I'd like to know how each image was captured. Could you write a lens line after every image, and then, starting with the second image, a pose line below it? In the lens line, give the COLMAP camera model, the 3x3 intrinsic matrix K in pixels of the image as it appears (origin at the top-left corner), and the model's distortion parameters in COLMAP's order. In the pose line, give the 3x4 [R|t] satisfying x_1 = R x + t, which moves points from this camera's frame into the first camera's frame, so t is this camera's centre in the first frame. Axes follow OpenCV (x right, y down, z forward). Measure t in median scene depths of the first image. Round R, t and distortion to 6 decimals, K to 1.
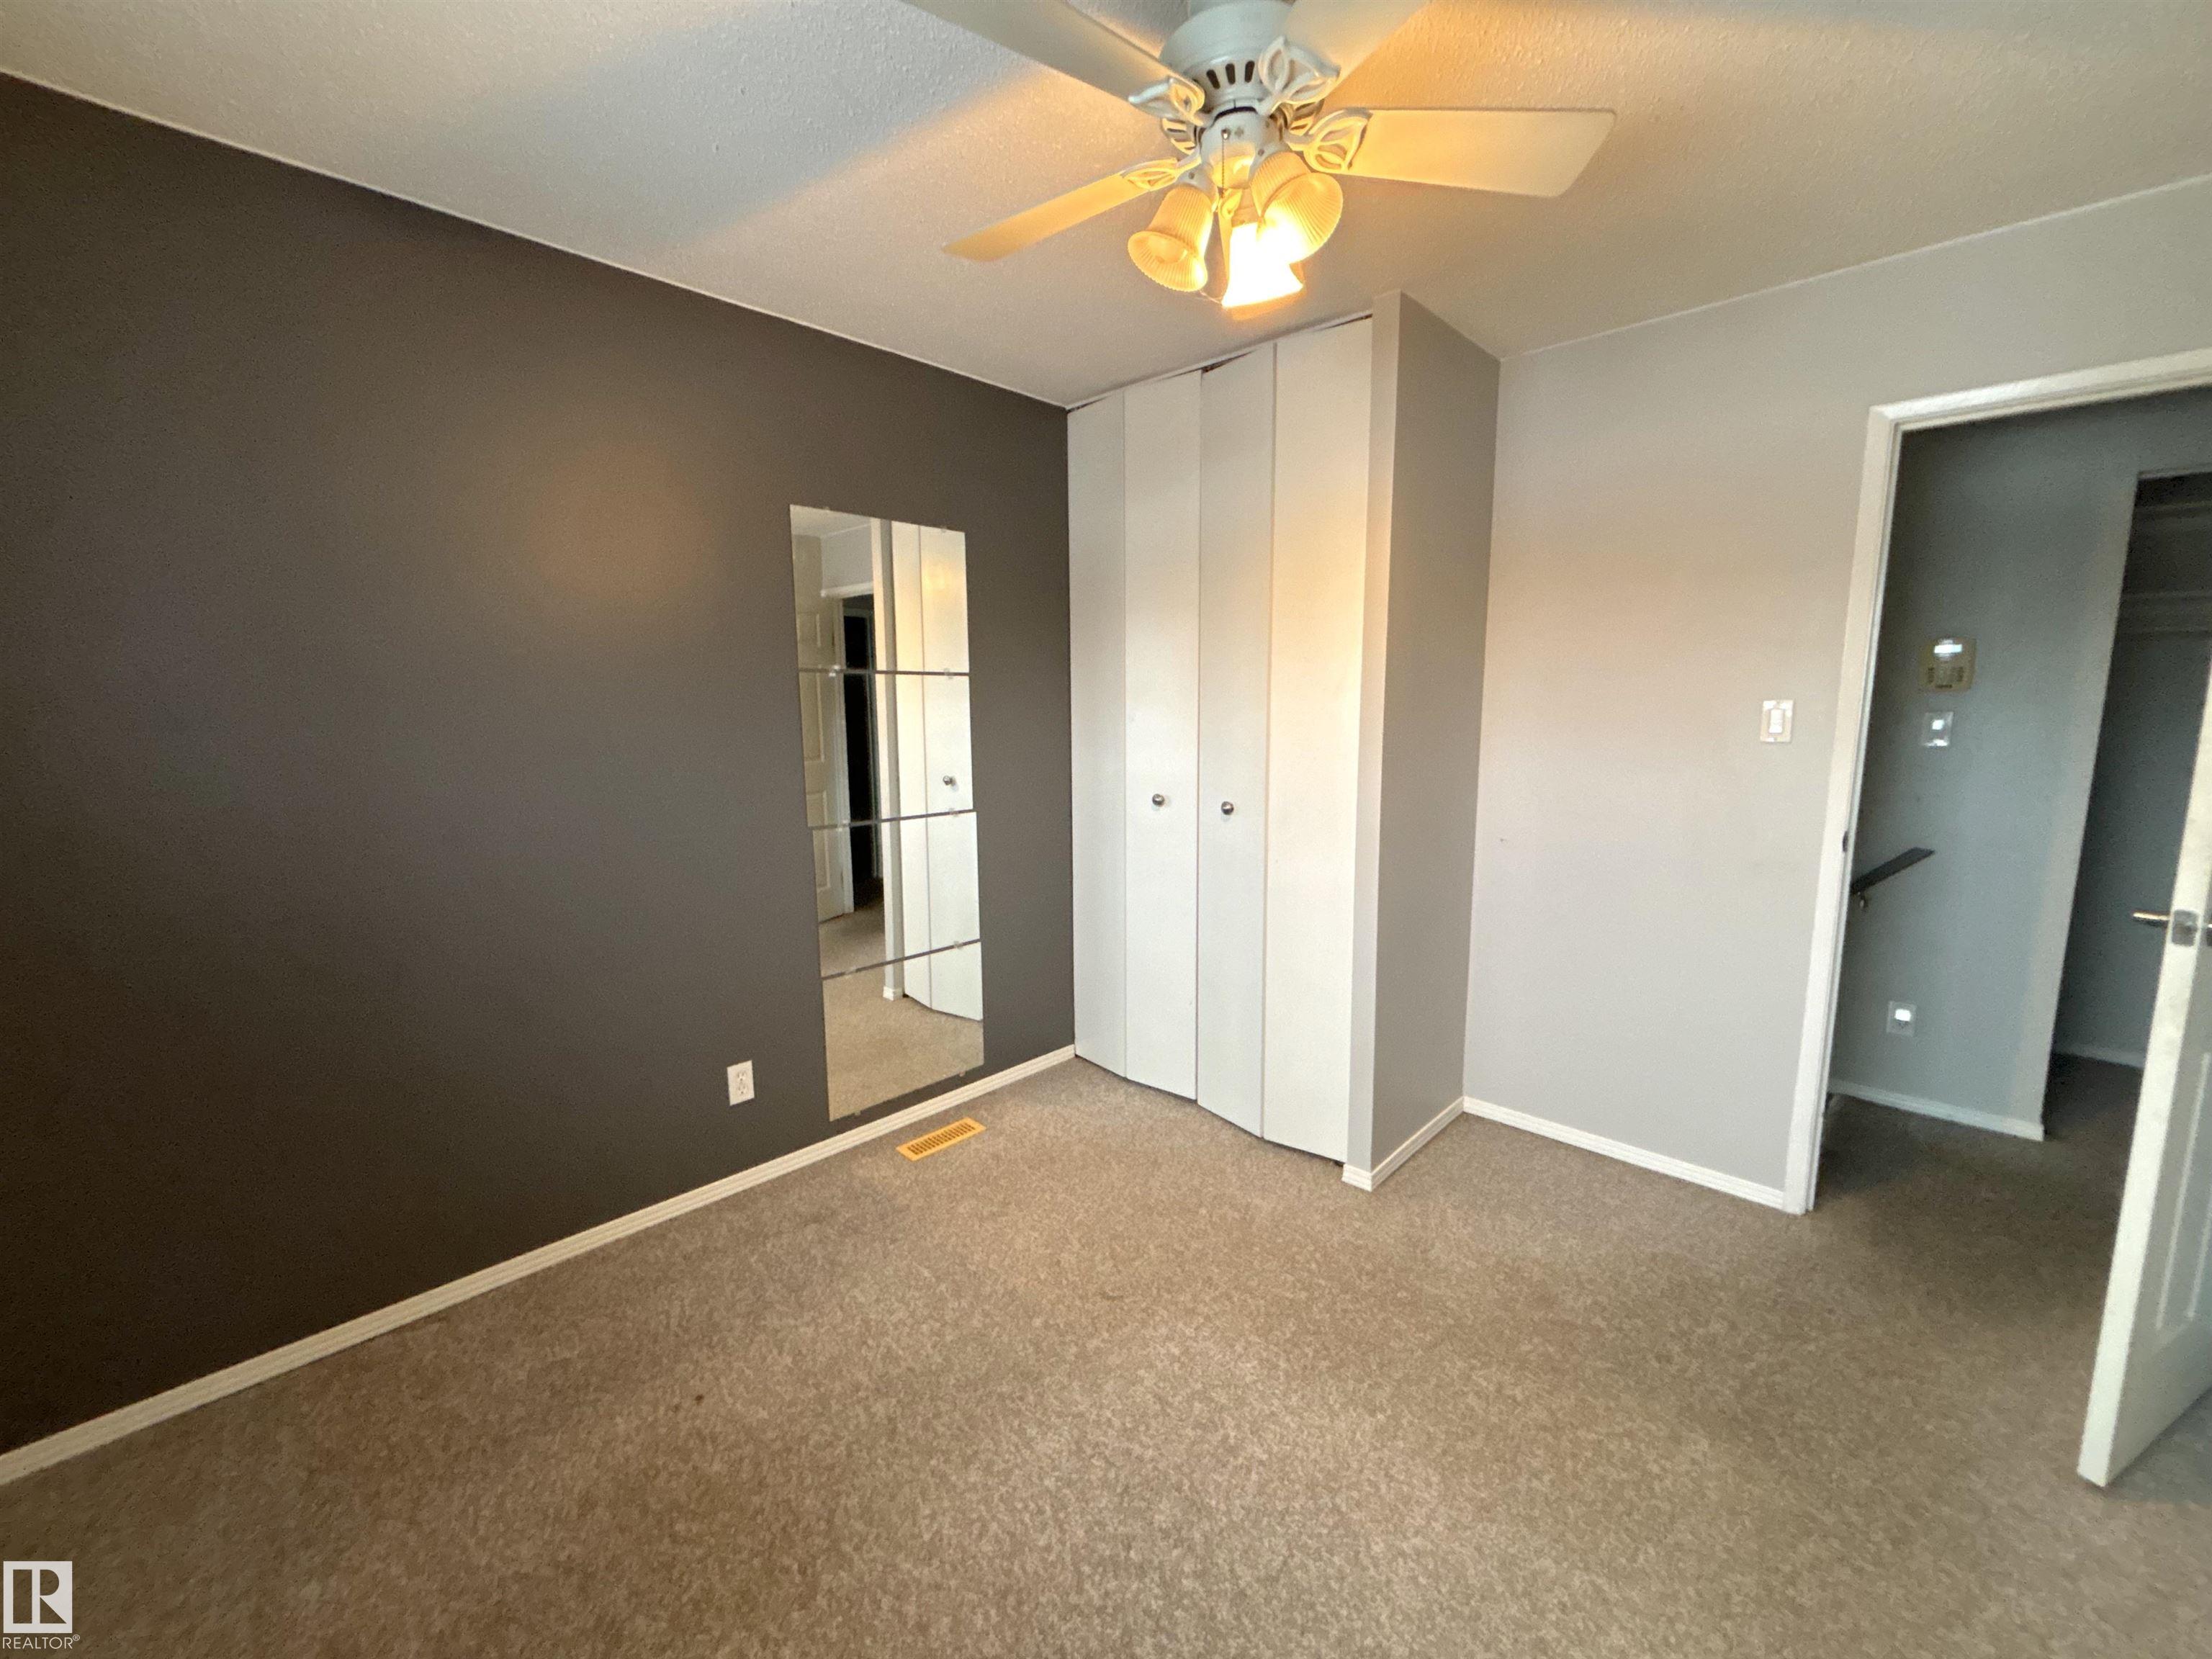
lens RADIAL K [[896.1, 0, 1106.7], [0, 896.1, 831.0], [0, 0, 1]] dist [0.000924, -0.000924]
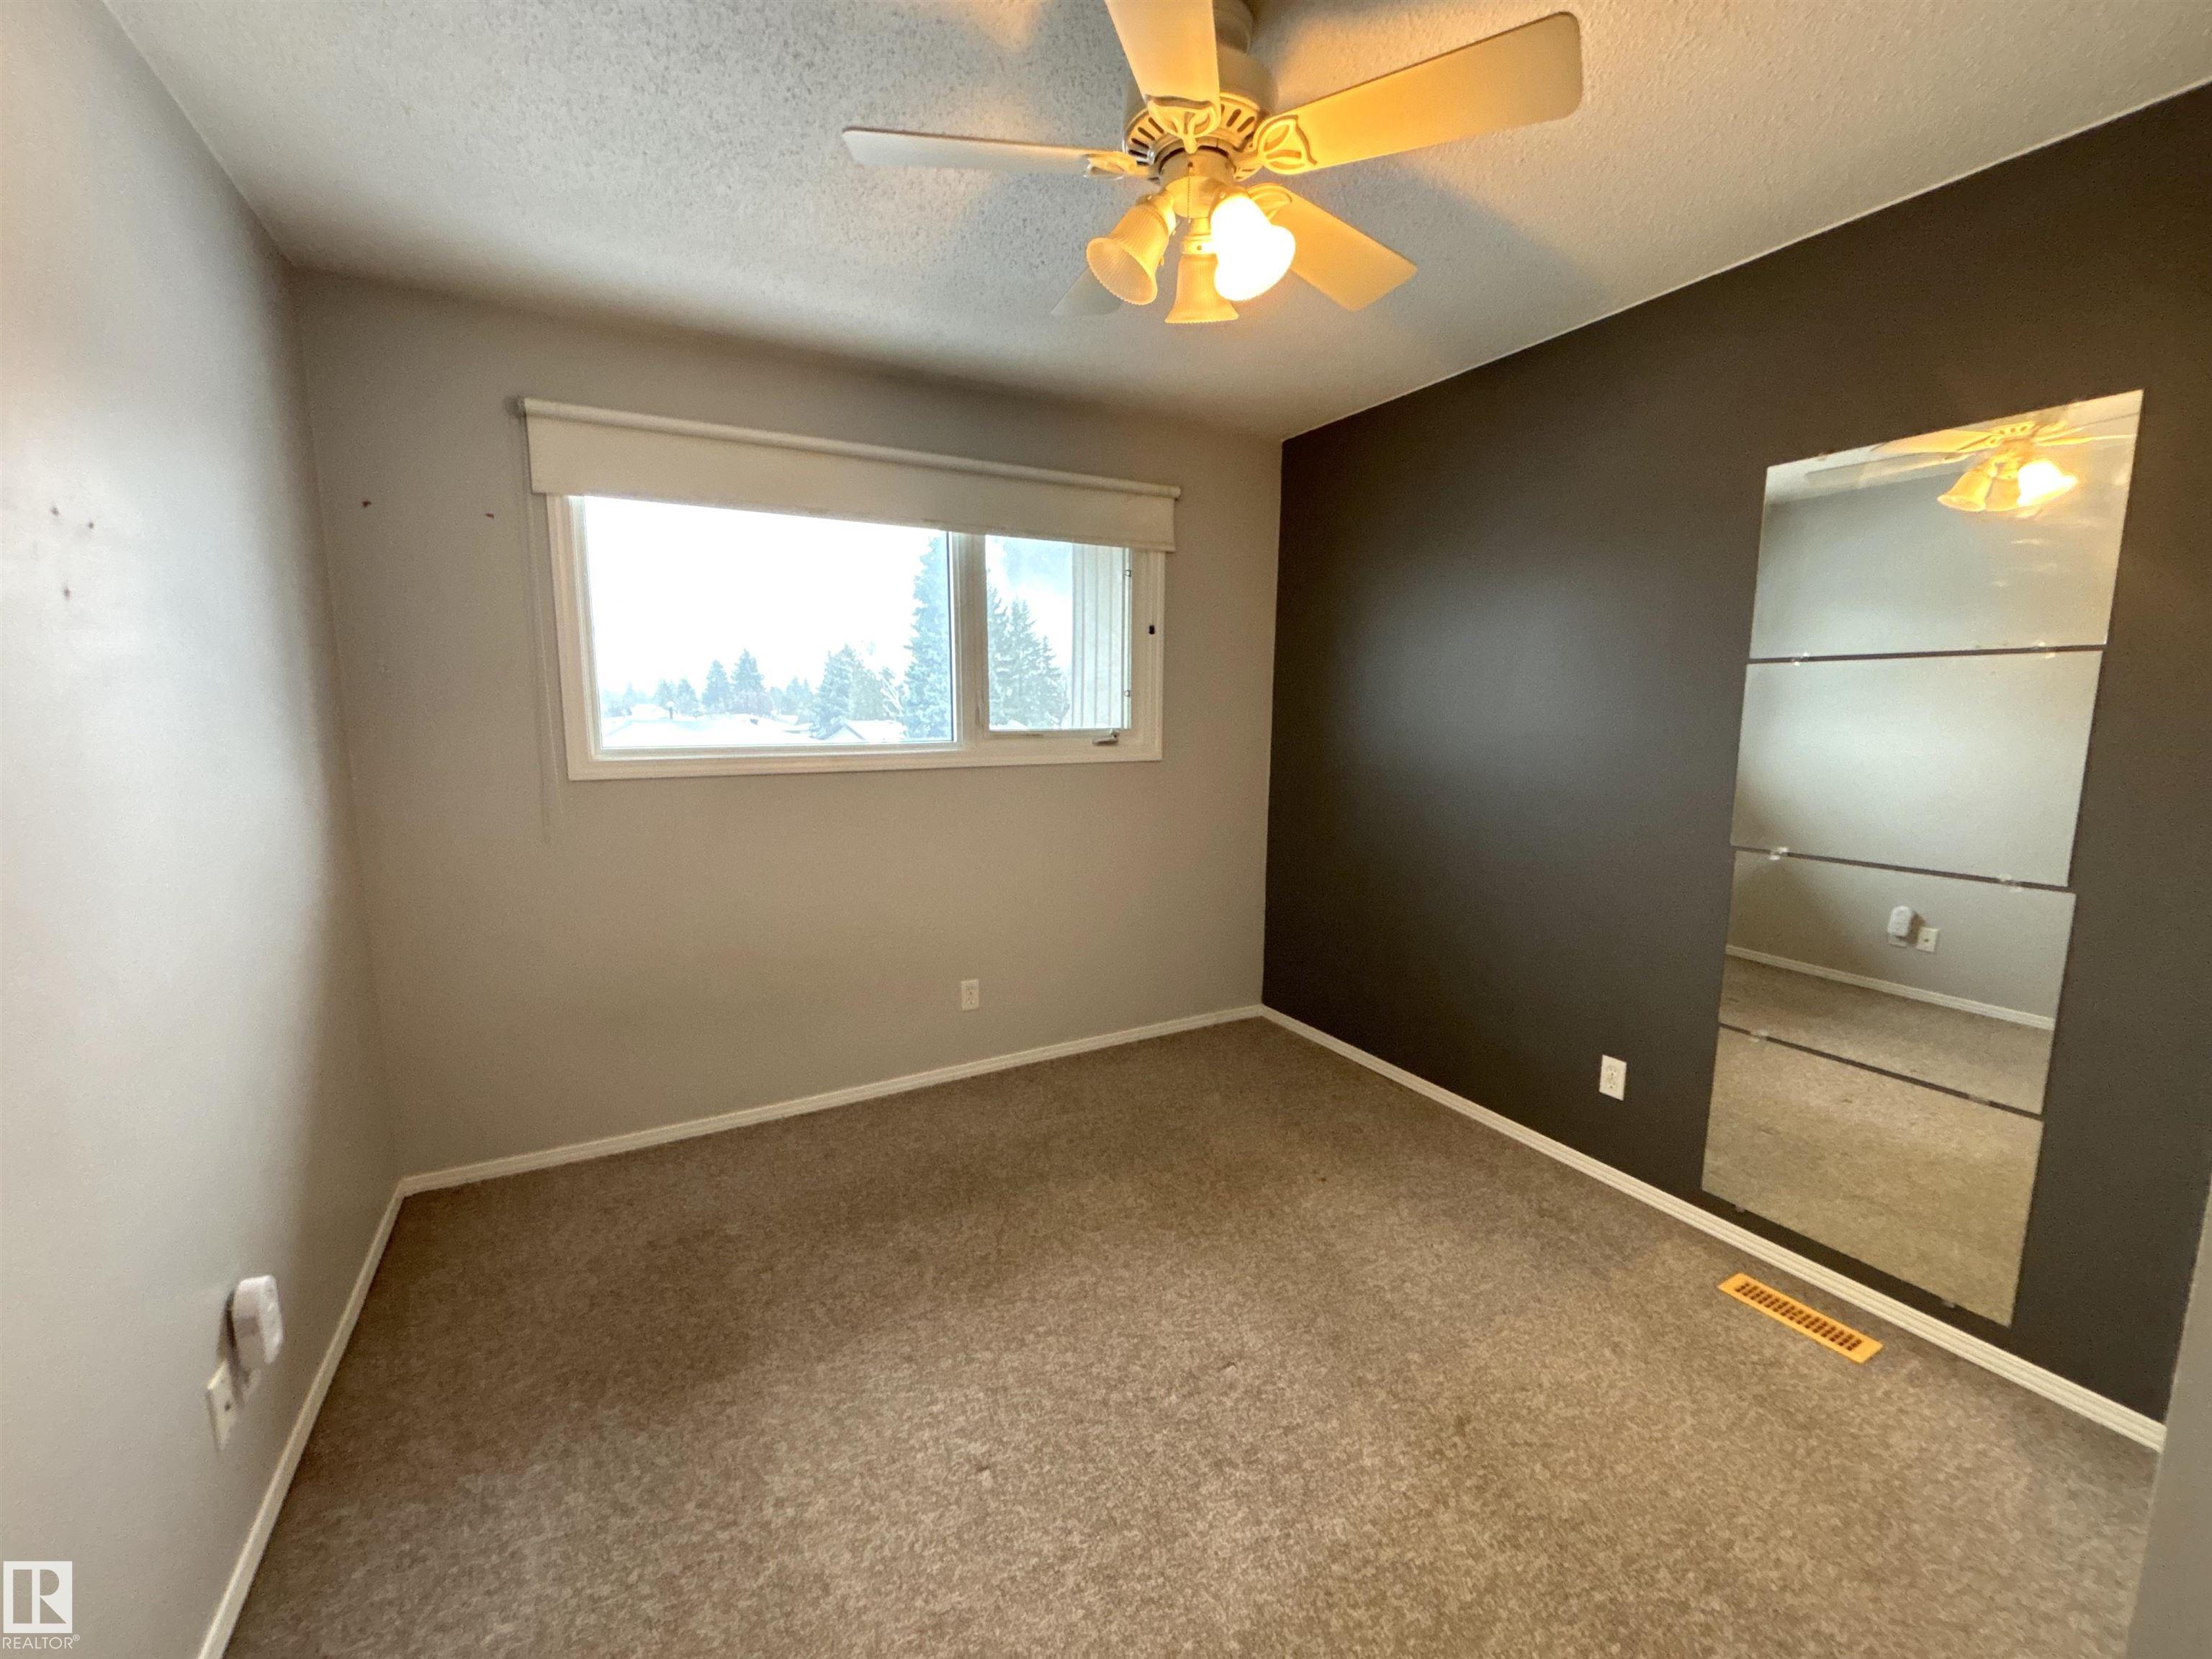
lens RADIAL K [[896.1, 0, 1107.1], [0, 896.1, 831.0], [0, 0, 1]] dist [0.000924, -0.000924]
pose [[-0.302040, 0.140153, -0.942937, 0.675799], [-0.134687, 0.972938, 0.187754, -0.100684], [0.943733, 0.183710, -0.274989, 0.694921]]
